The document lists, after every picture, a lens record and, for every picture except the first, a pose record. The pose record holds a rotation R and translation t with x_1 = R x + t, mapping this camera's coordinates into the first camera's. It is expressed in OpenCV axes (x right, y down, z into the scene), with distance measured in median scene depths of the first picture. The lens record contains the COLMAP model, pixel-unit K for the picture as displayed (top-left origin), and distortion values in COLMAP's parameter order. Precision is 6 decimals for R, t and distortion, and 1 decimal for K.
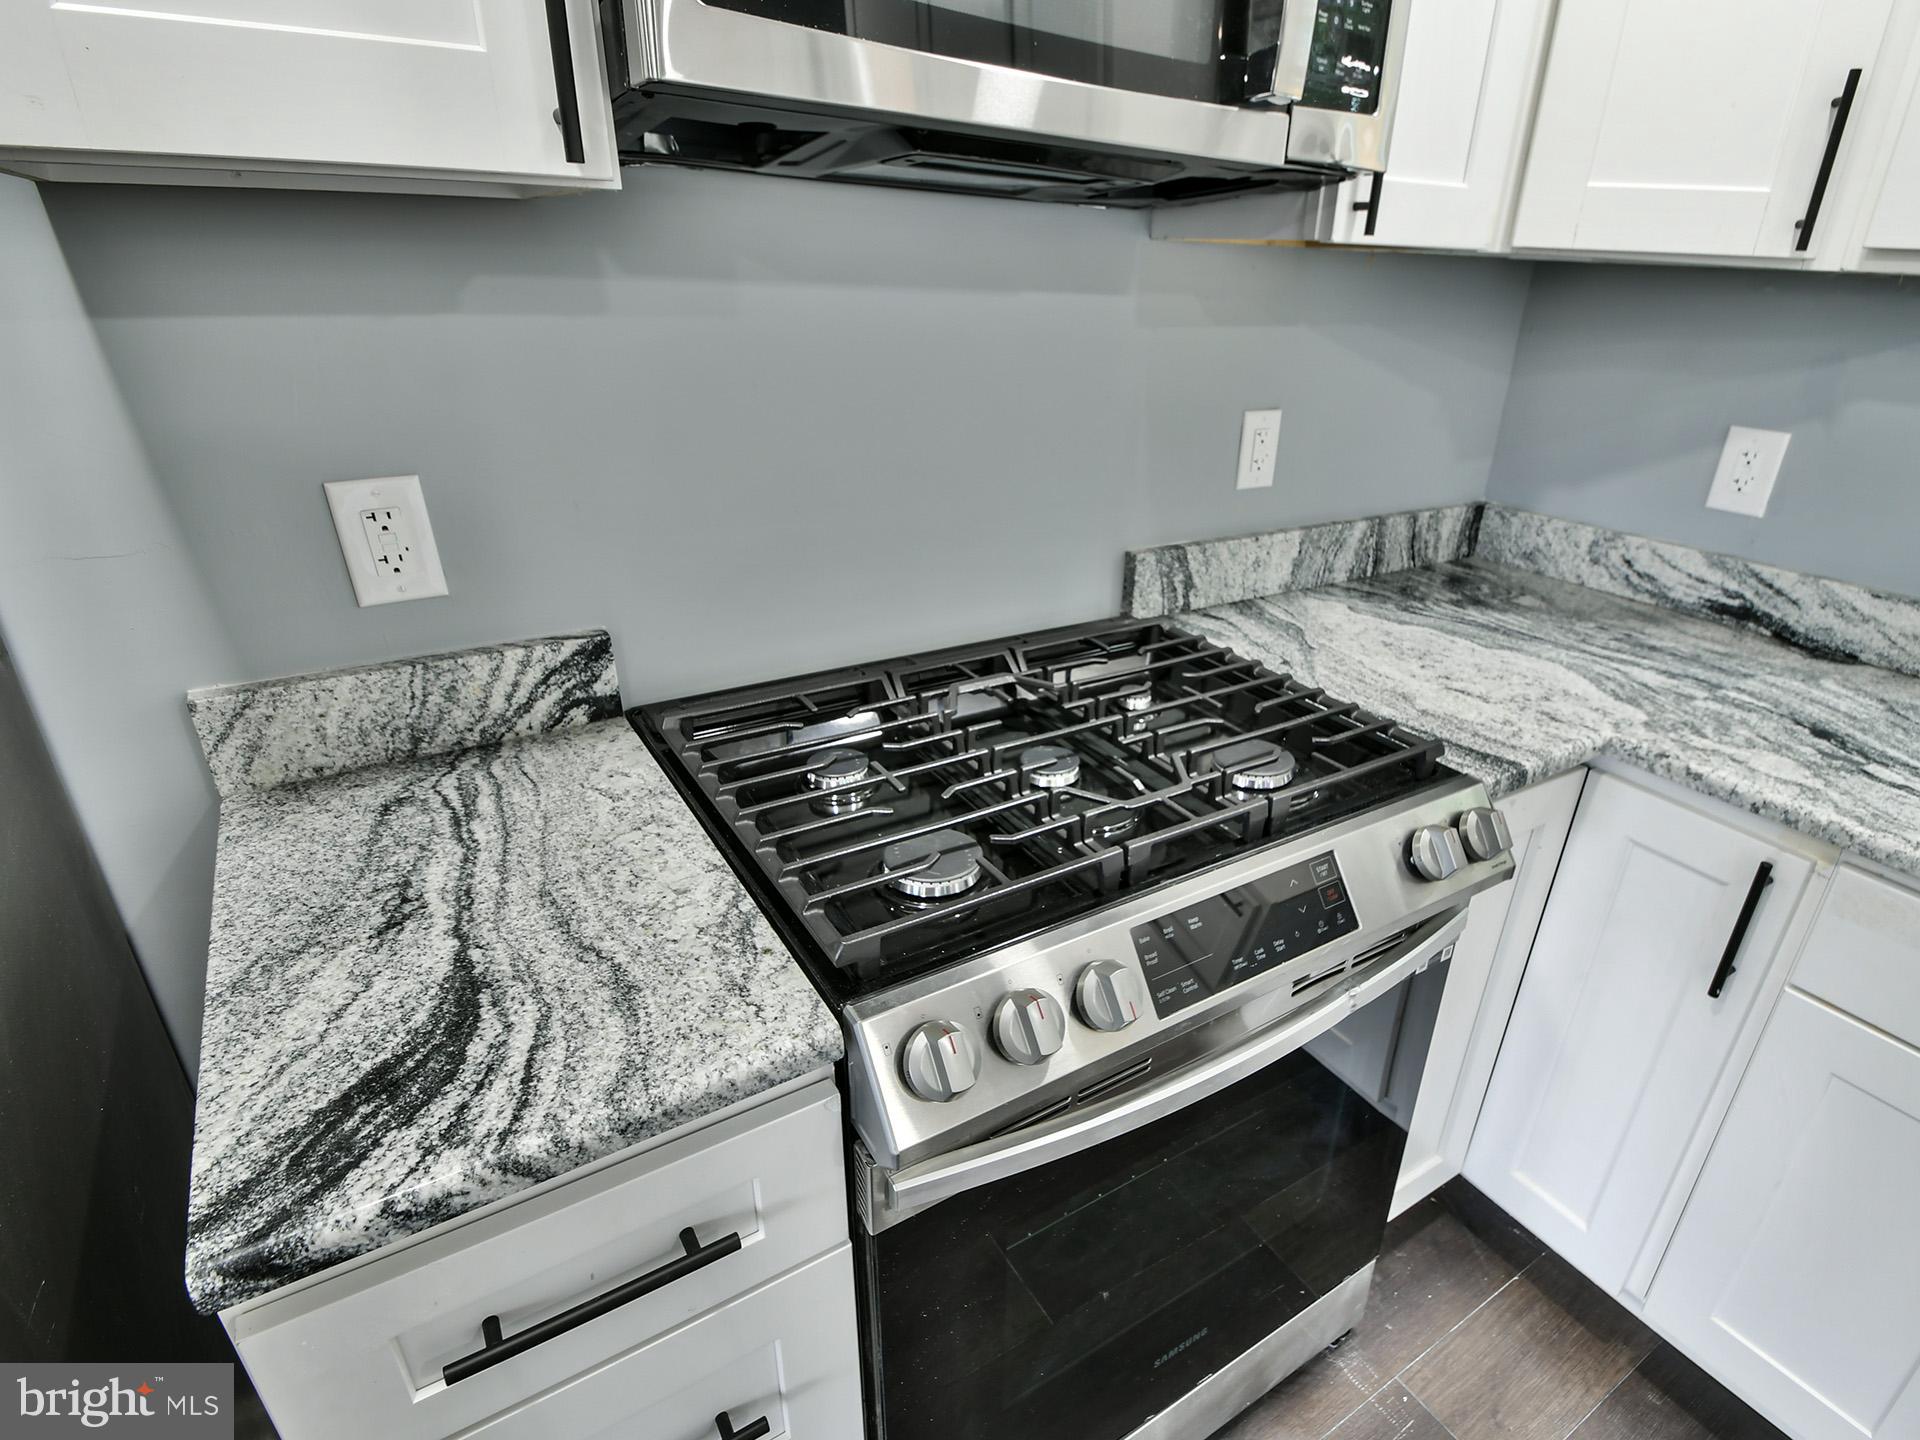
lens RADIAL K [[962.7, 0, 992.7], [0, 962.7, 712.6], [0, 0, 1]] dist [0.014748, -0.009287]
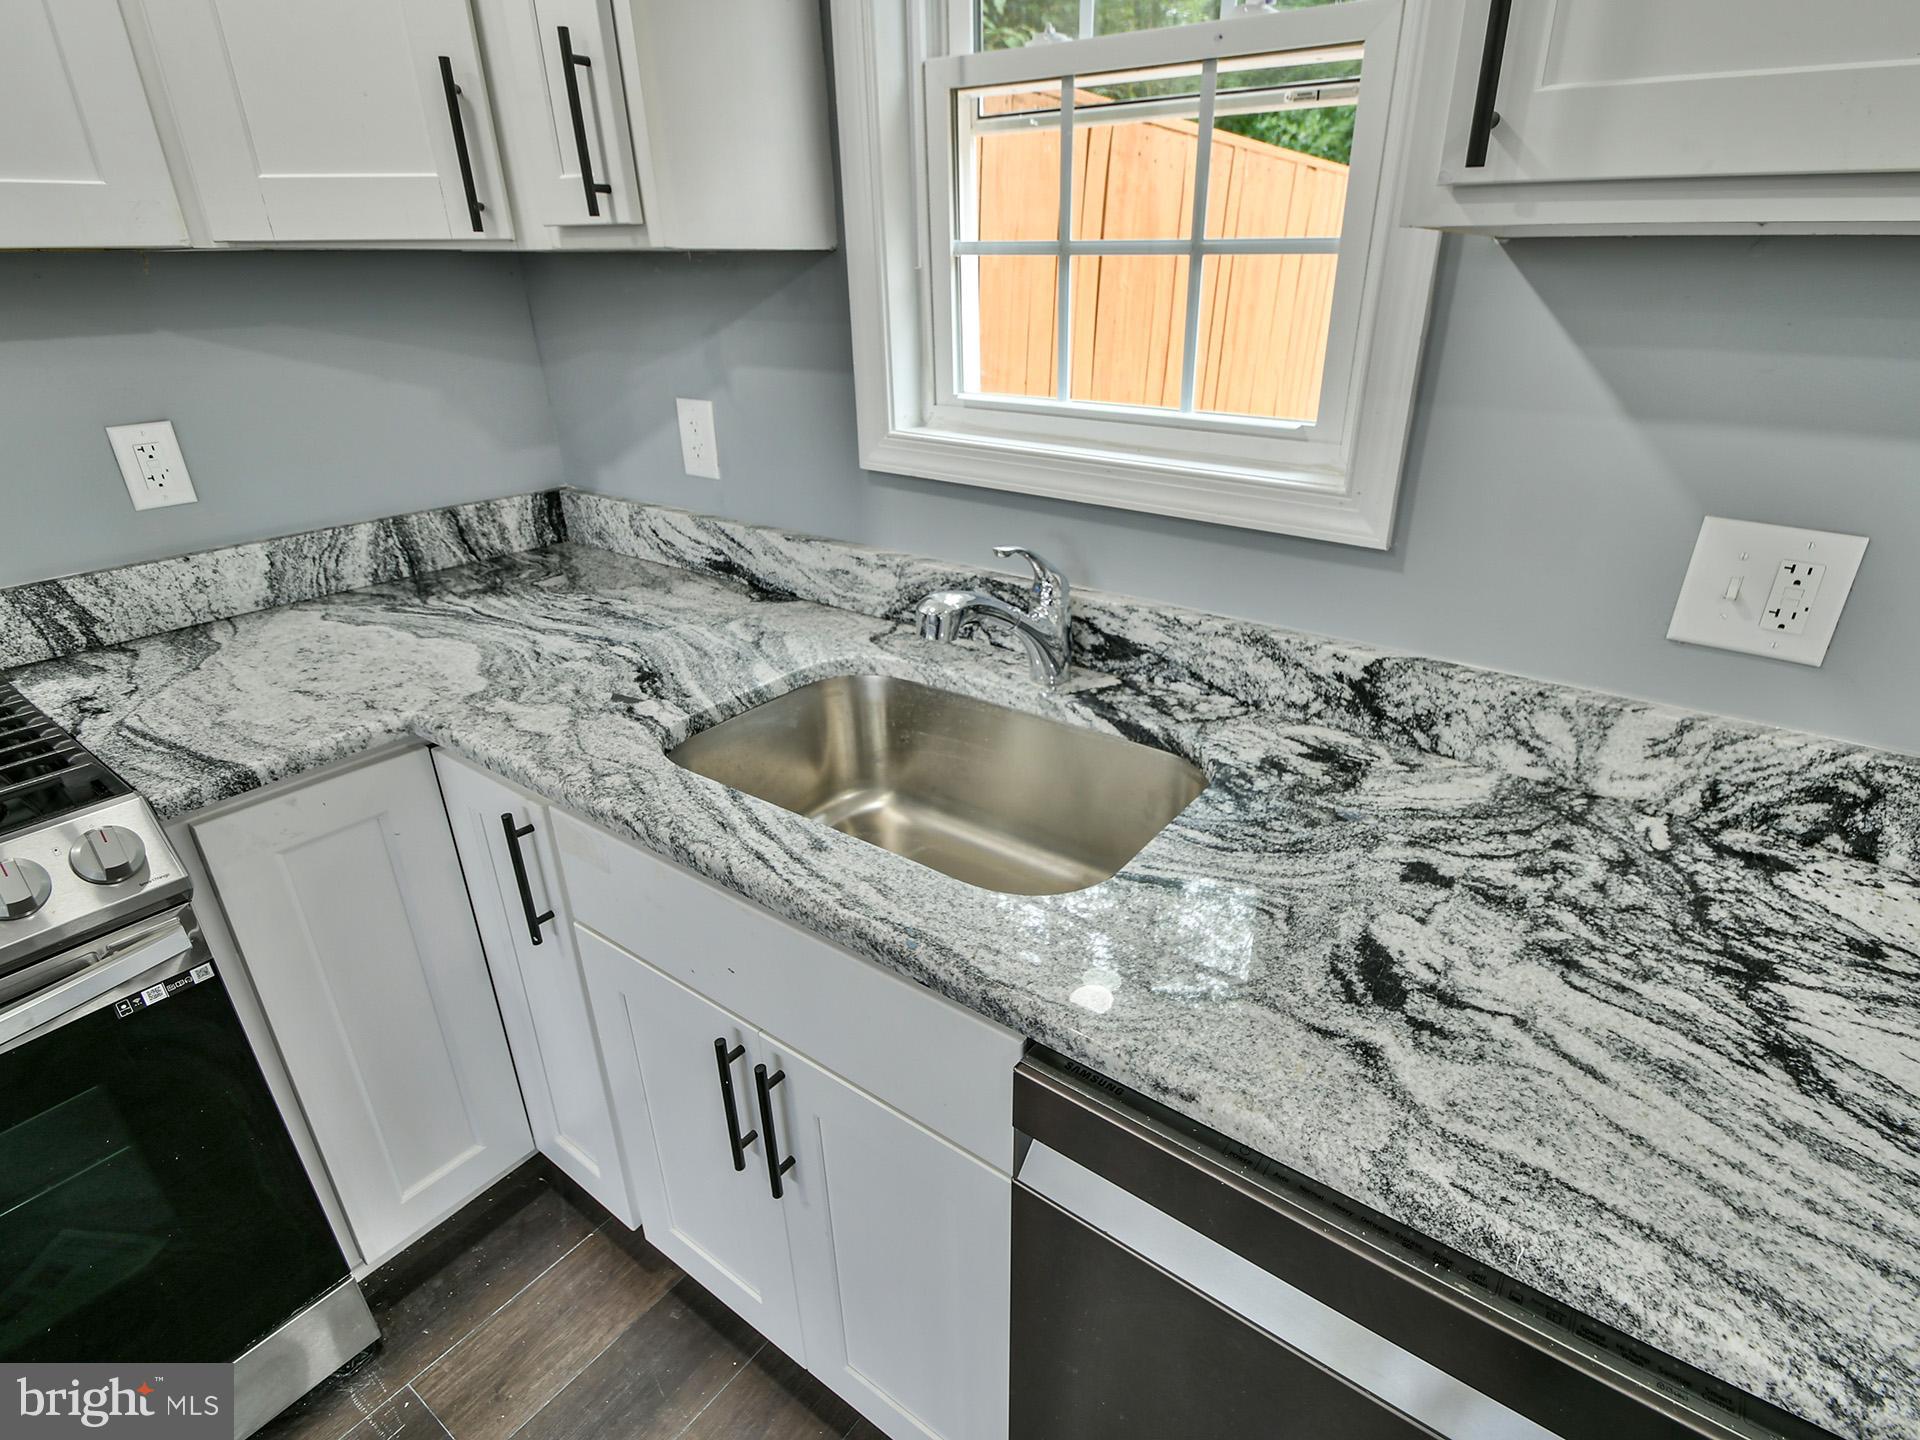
lens RADIAL K [[962.7, 0, 954.6], [0, 962.7, 714.6], [0, 0, 1]] dist [0.014748, -0.009287]
pose [[0.941295, -0.180330, 0.285385, 0.693606], [0.179281, 0.983340, 0.030027, 0.074805], [-0.286045, 0.022900, 0.957943, -0.106709]]
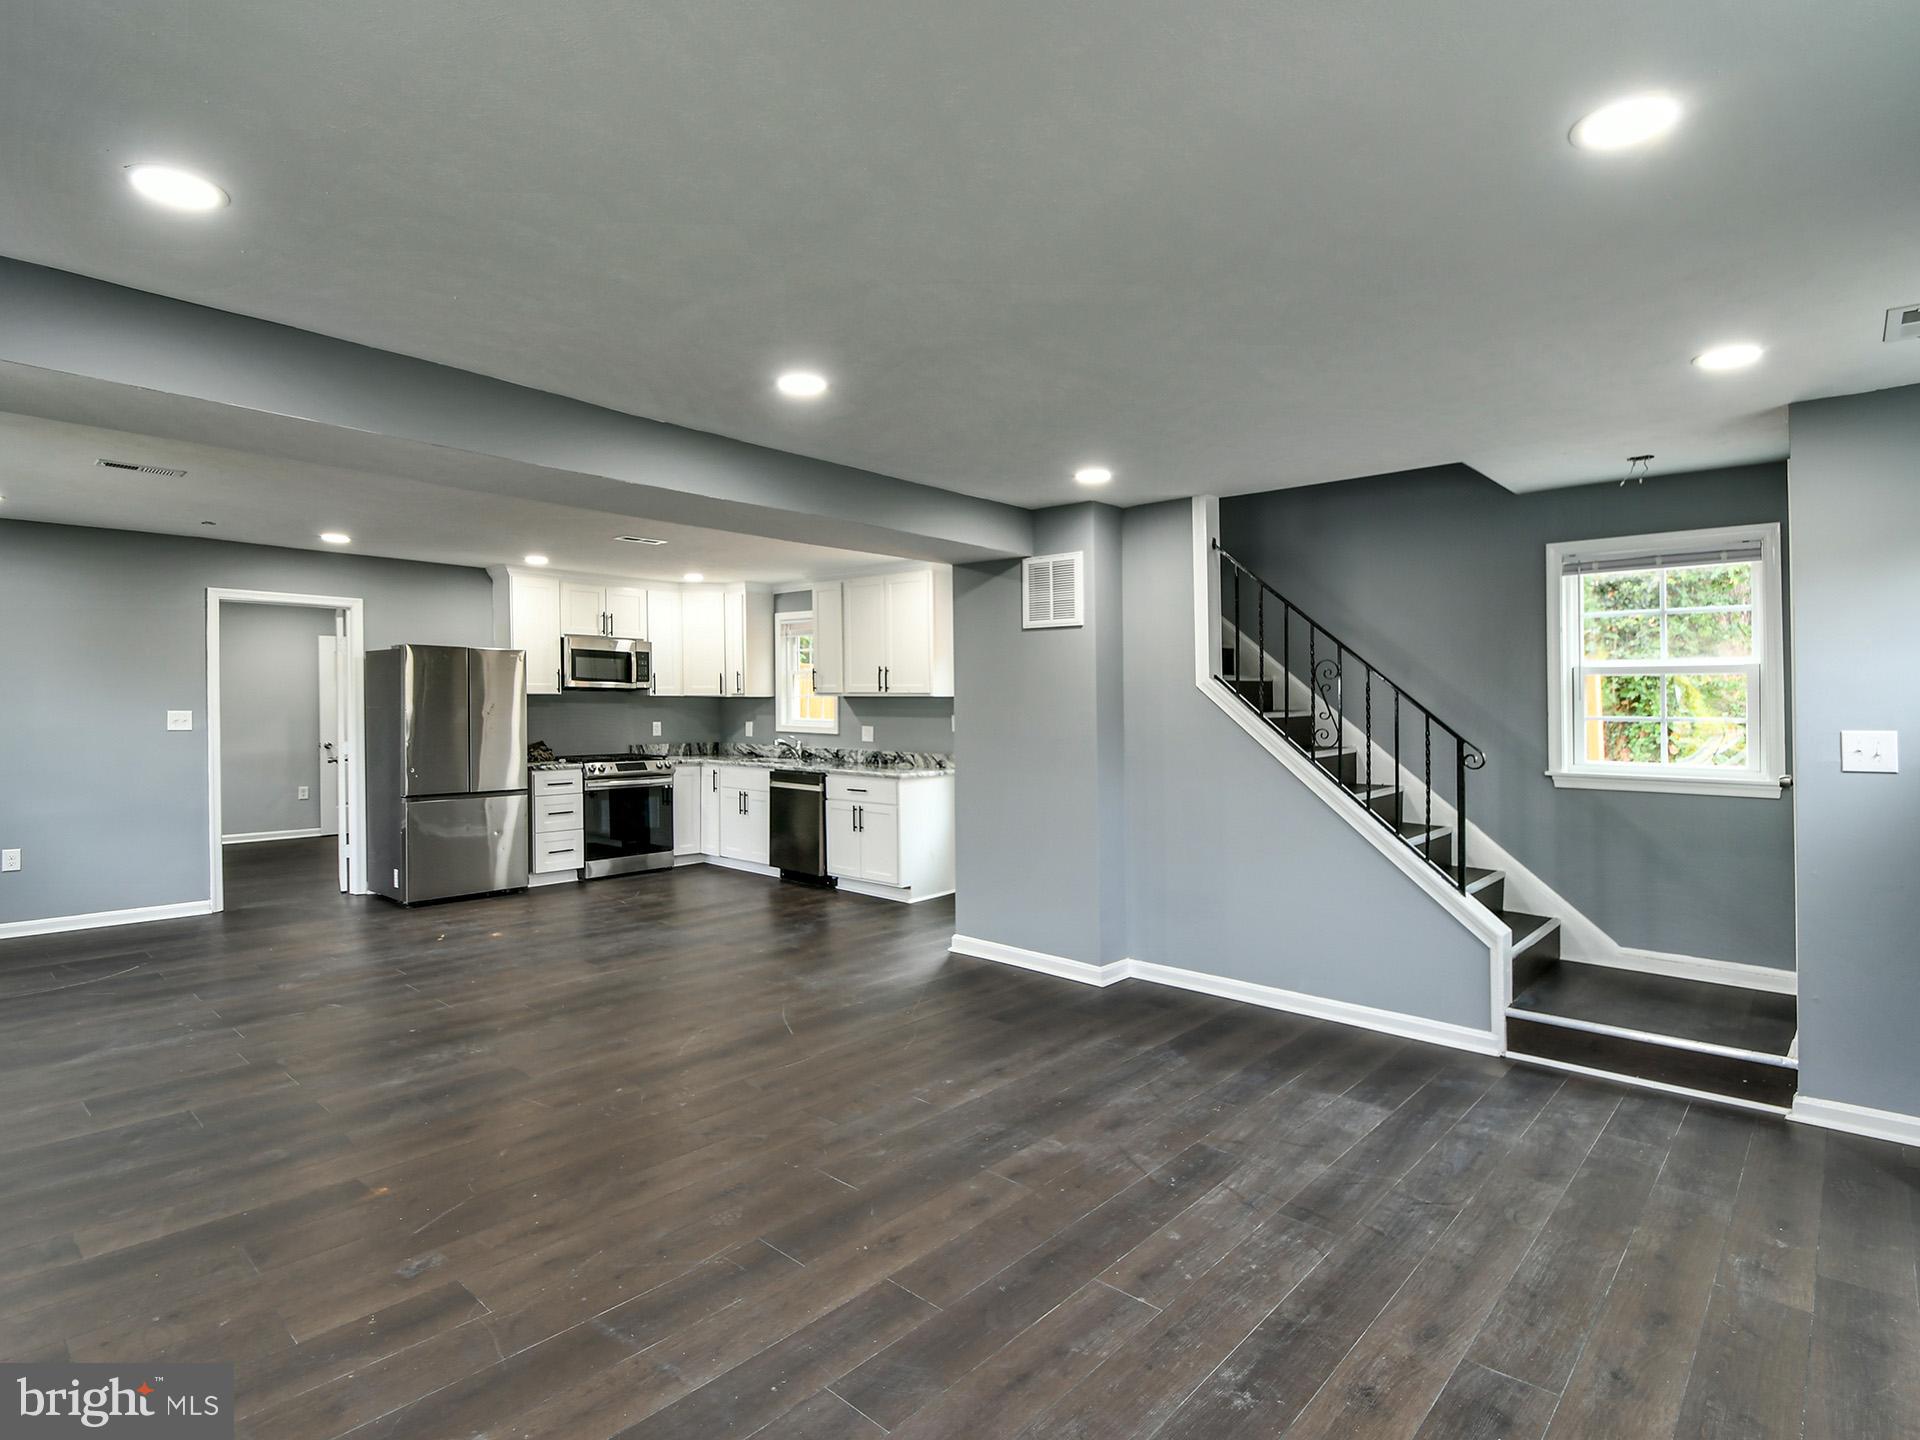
lens RADIAL K [[962.7, 0, 952.0], [0, 962.7, 673.6], [0, 0, 1]] dist [0.014748, -0.009287]
pose [[0.959754, -0.026611, 0.279577, 0.359572], [0.149446, 0.891242, -0.428198, 2.061344], [-0.237776, 0.452747, 0.859350, -4.286683]]
